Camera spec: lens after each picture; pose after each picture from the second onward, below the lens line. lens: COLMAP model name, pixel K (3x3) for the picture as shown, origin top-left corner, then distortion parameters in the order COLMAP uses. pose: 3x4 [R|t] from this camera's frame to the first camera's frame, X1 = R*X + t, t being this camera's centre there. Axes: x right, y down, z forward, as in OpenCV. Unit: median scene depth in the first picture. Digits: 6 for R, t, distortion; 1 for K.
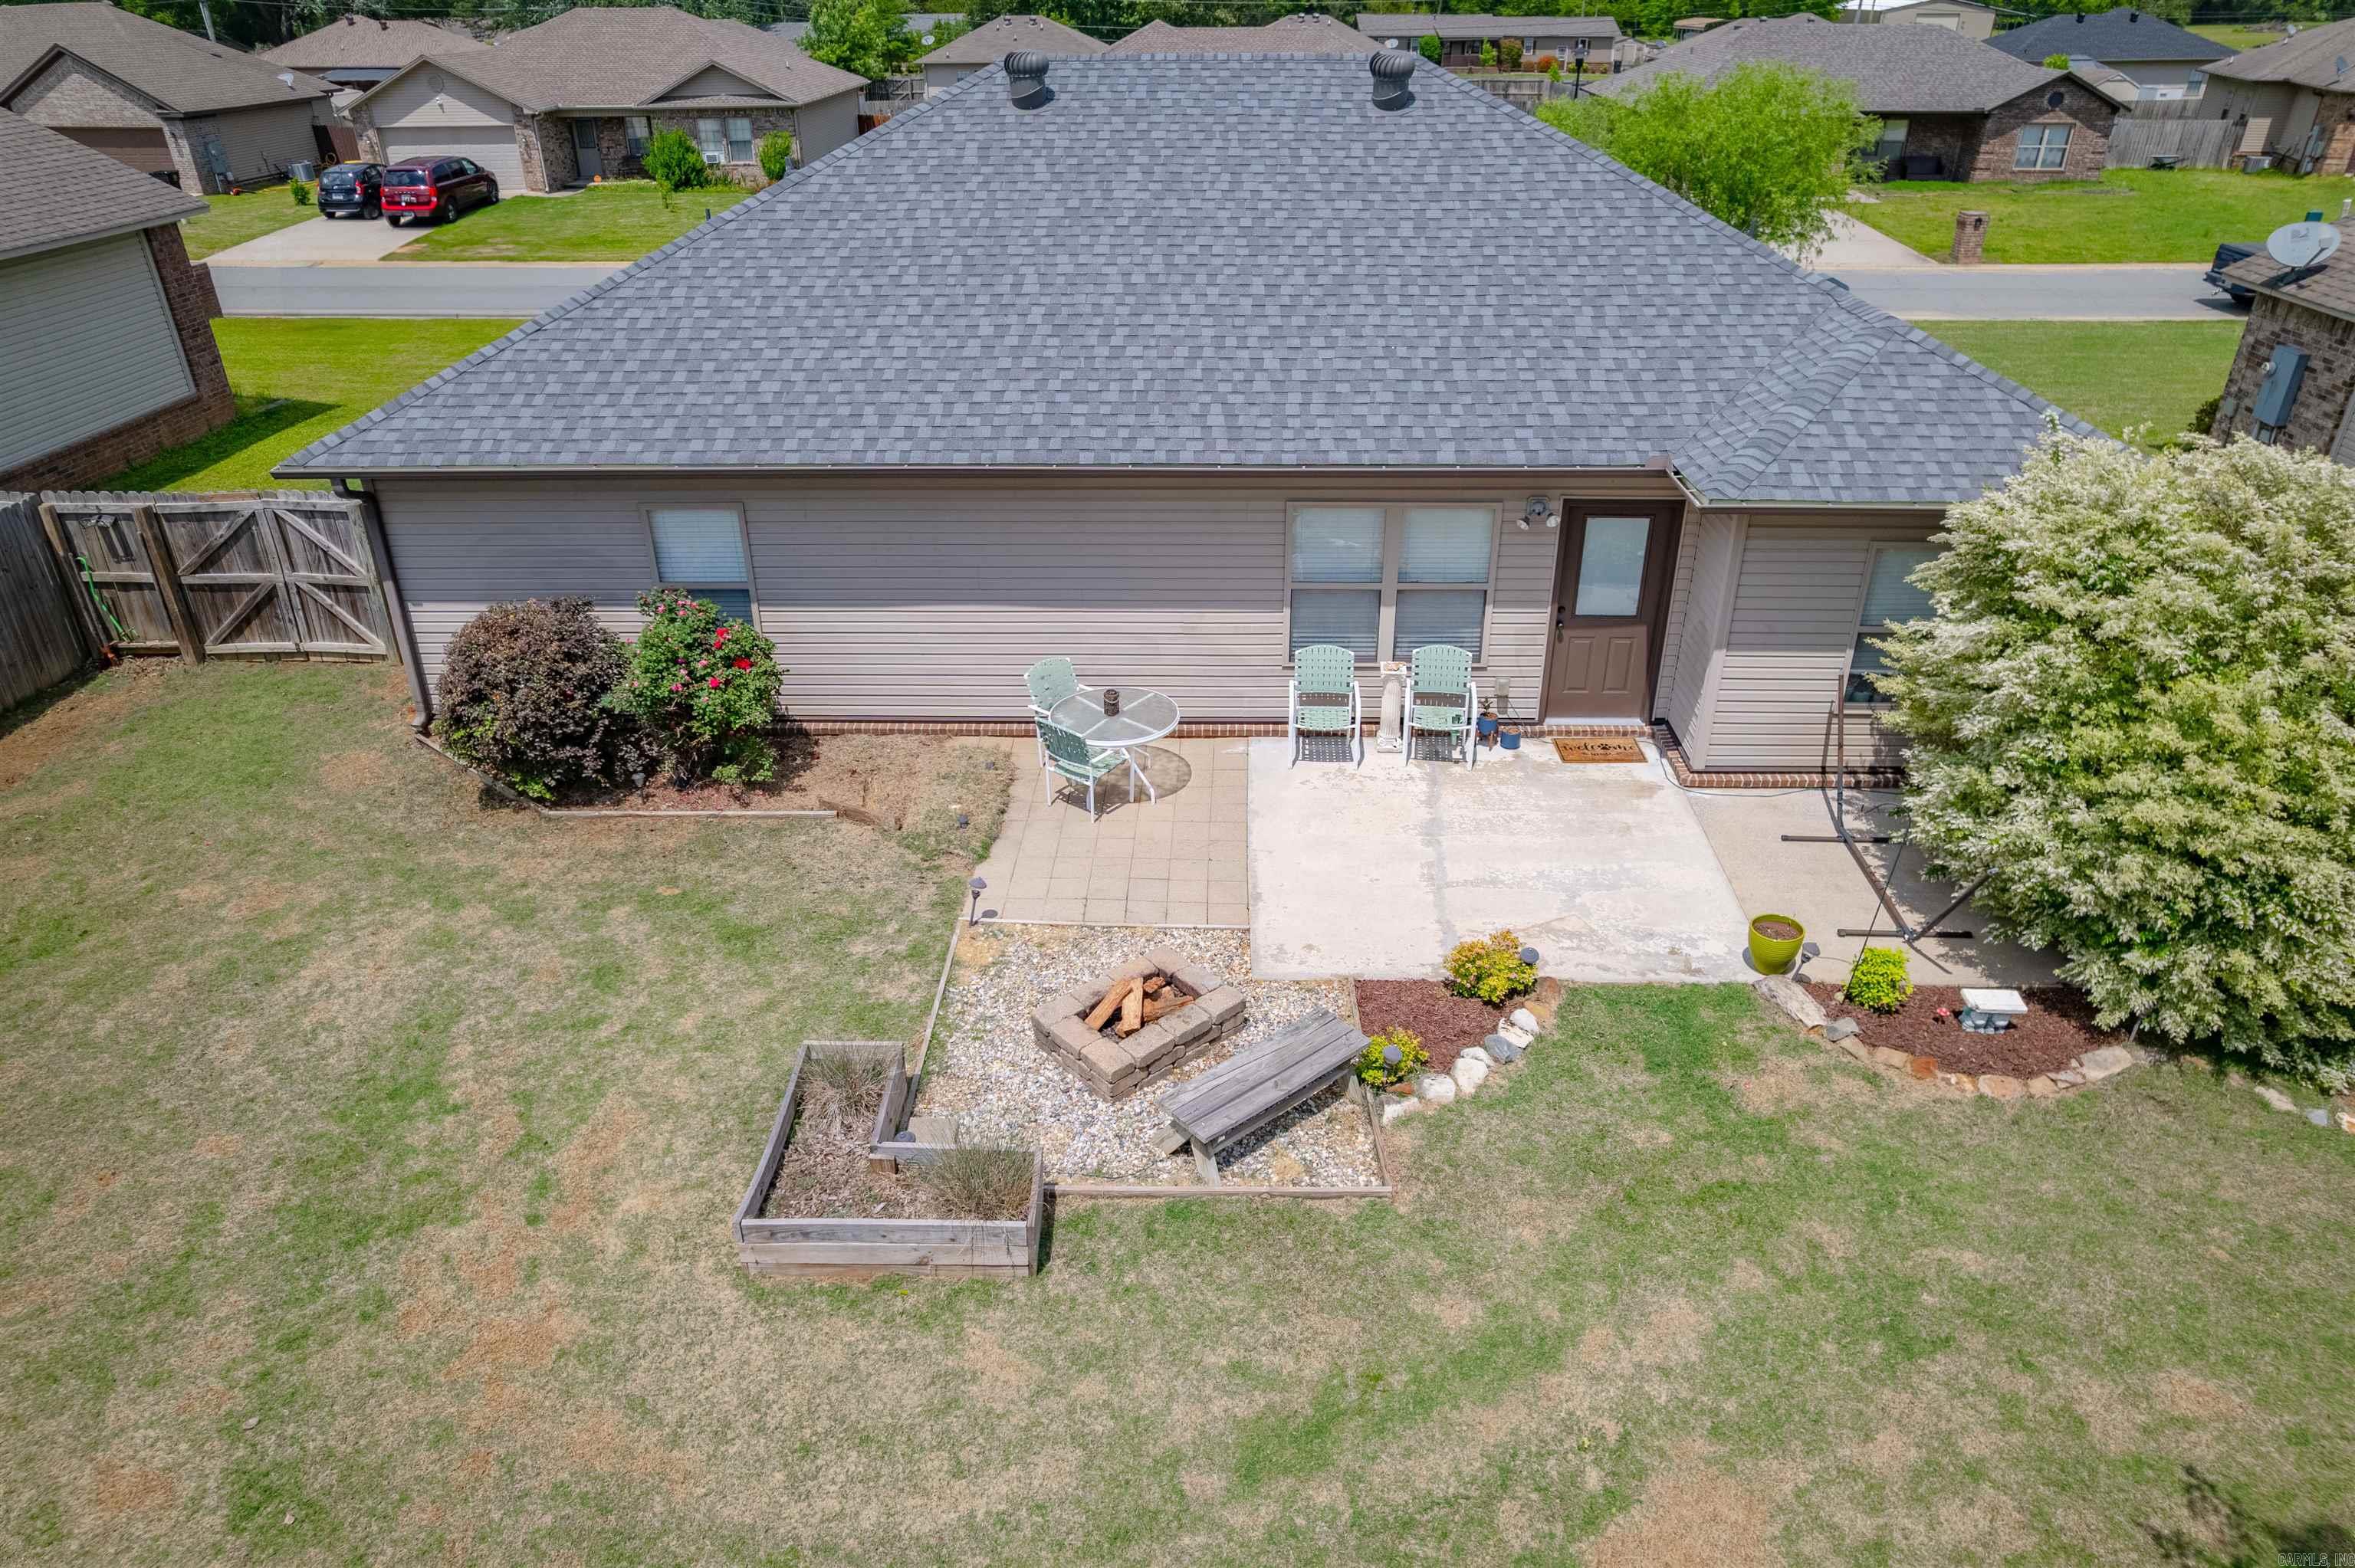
lens RADIAL K [[1513.2, 0, 1183.2], [0, 1513.2, 784.3], [0, 0, 1]] dist [-0.081188, 0.069796]
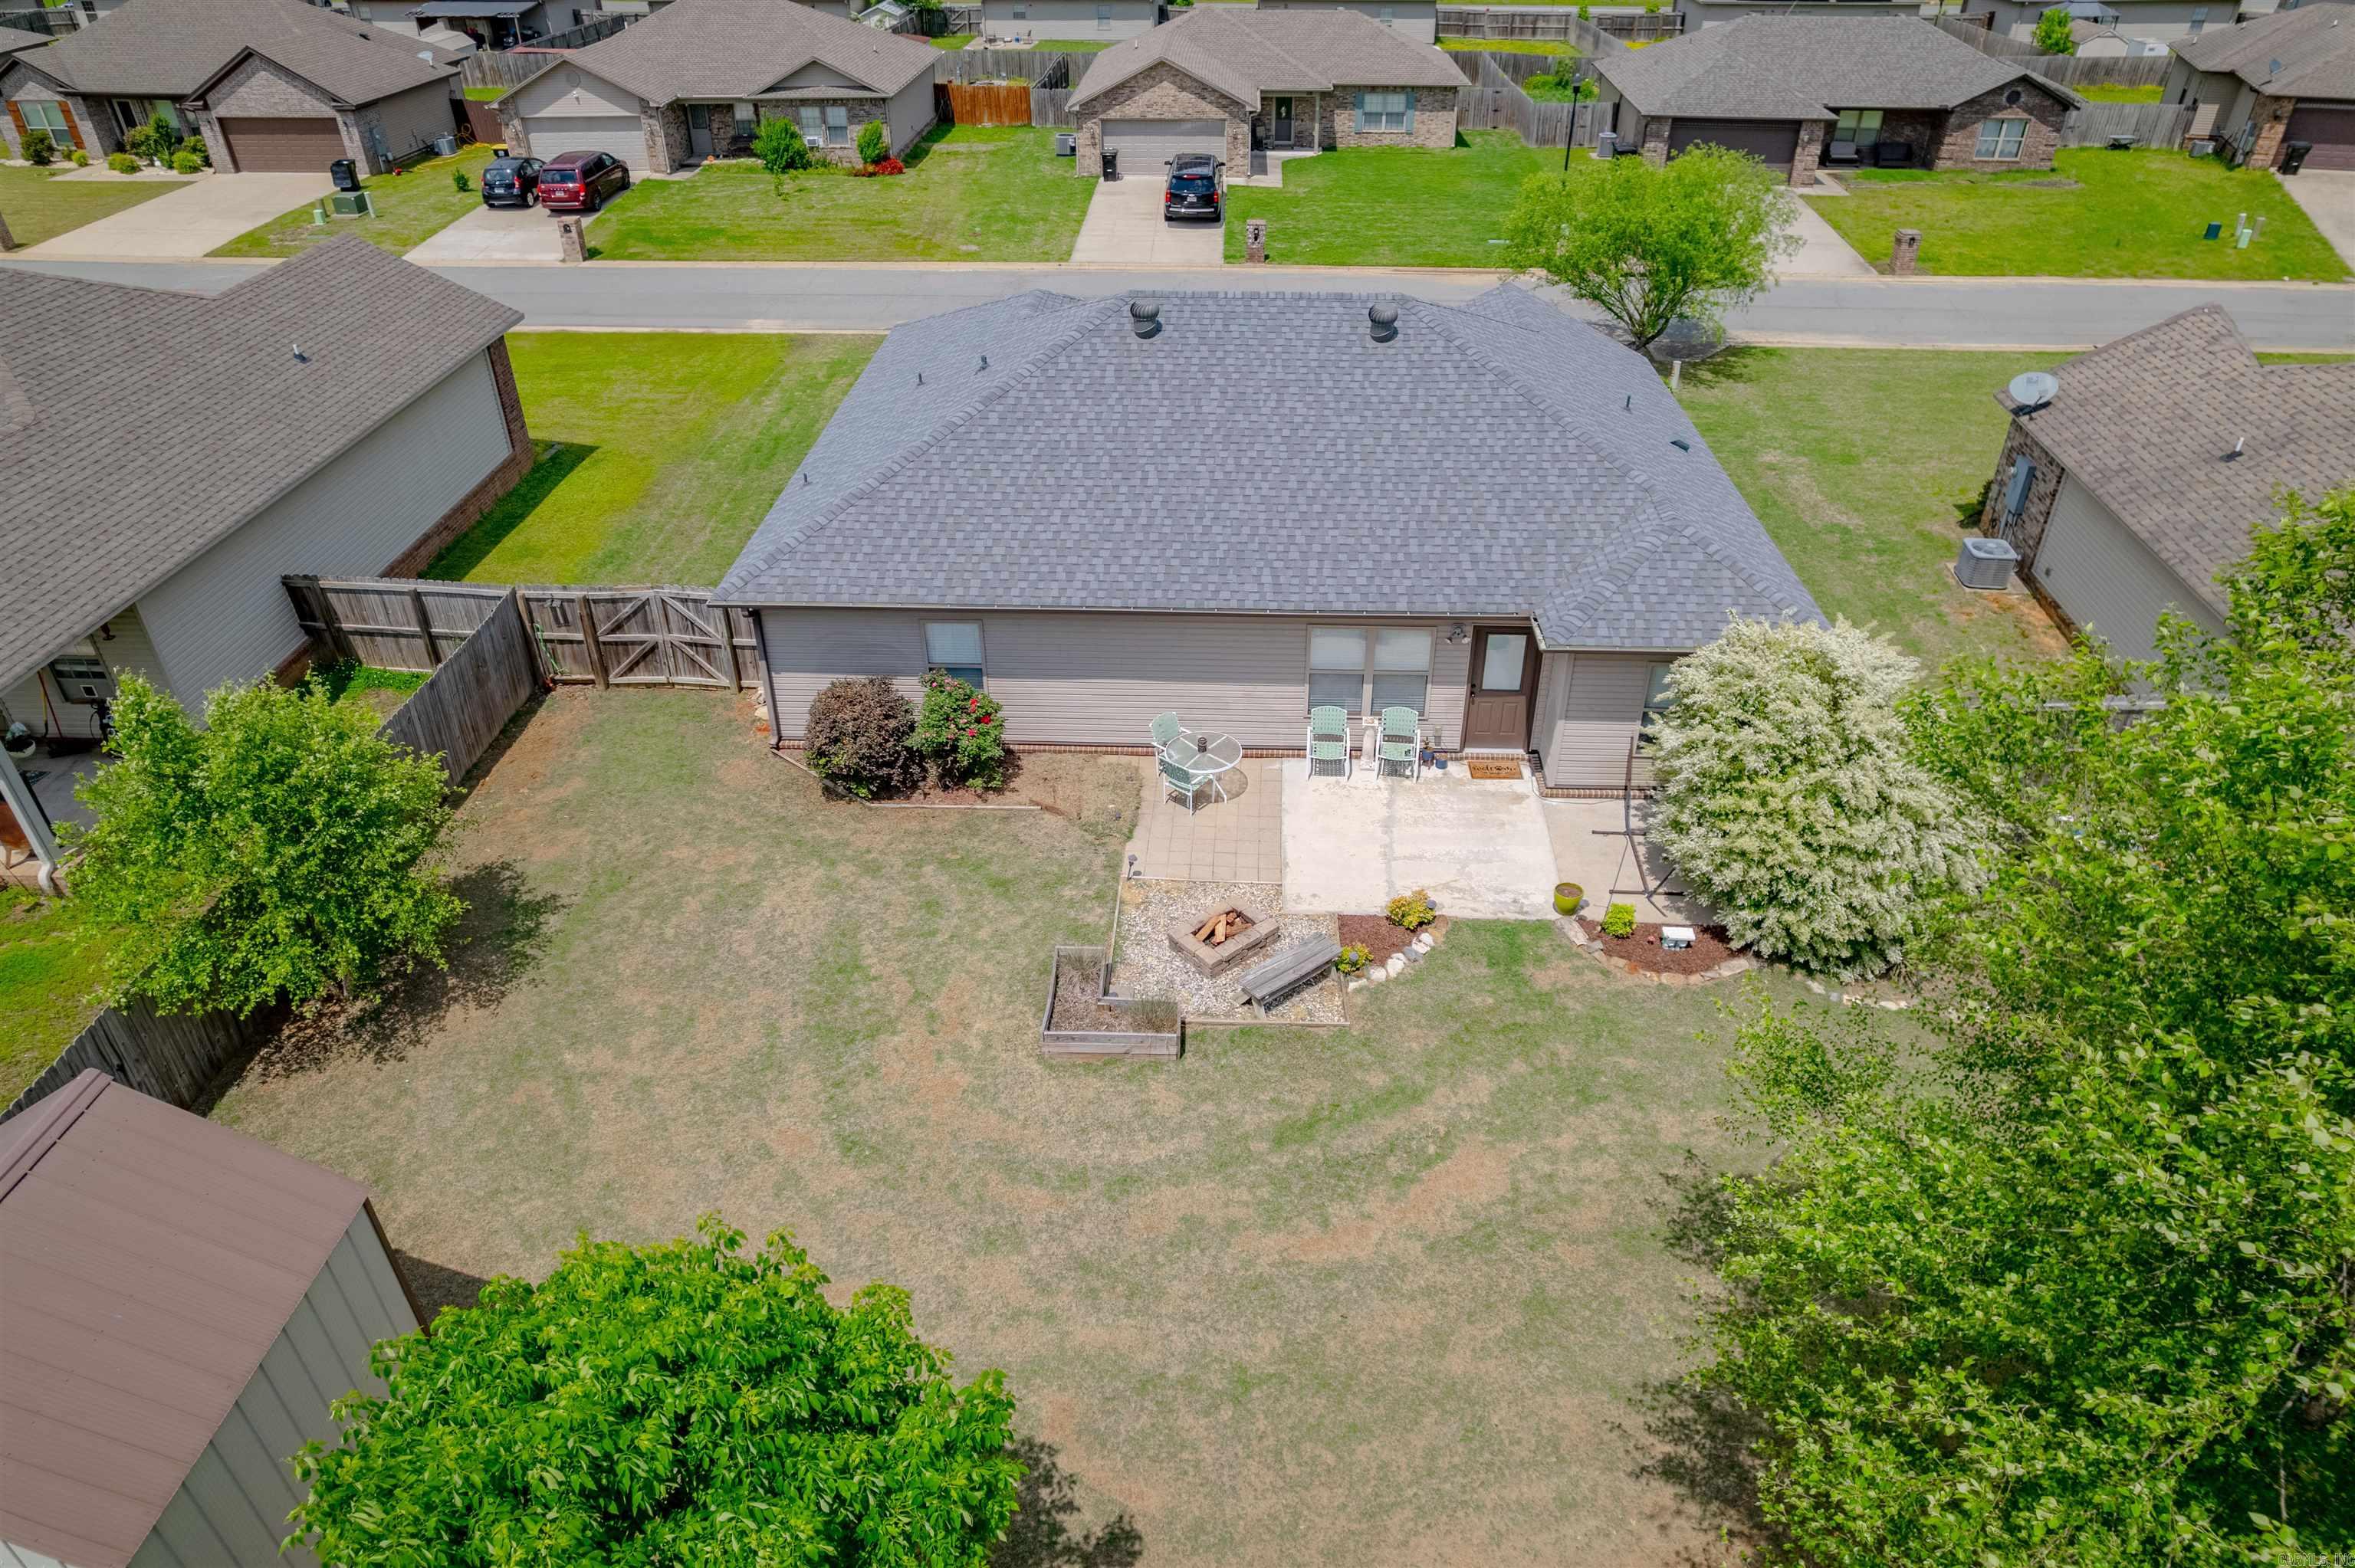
lens RADIAL K [[1513.2, 0, 1183.2], [0, 1513.2, 784.3], [0, 0, 1]] dist [-0.081188, 0.069796]
pose [[0.999762, 0.012959, -0.017550, -0.037851], [-0.011373, 0.996088, 0.087633, -0.156110], [0.018617, -0.087412, 0.995998, -0.687640]]
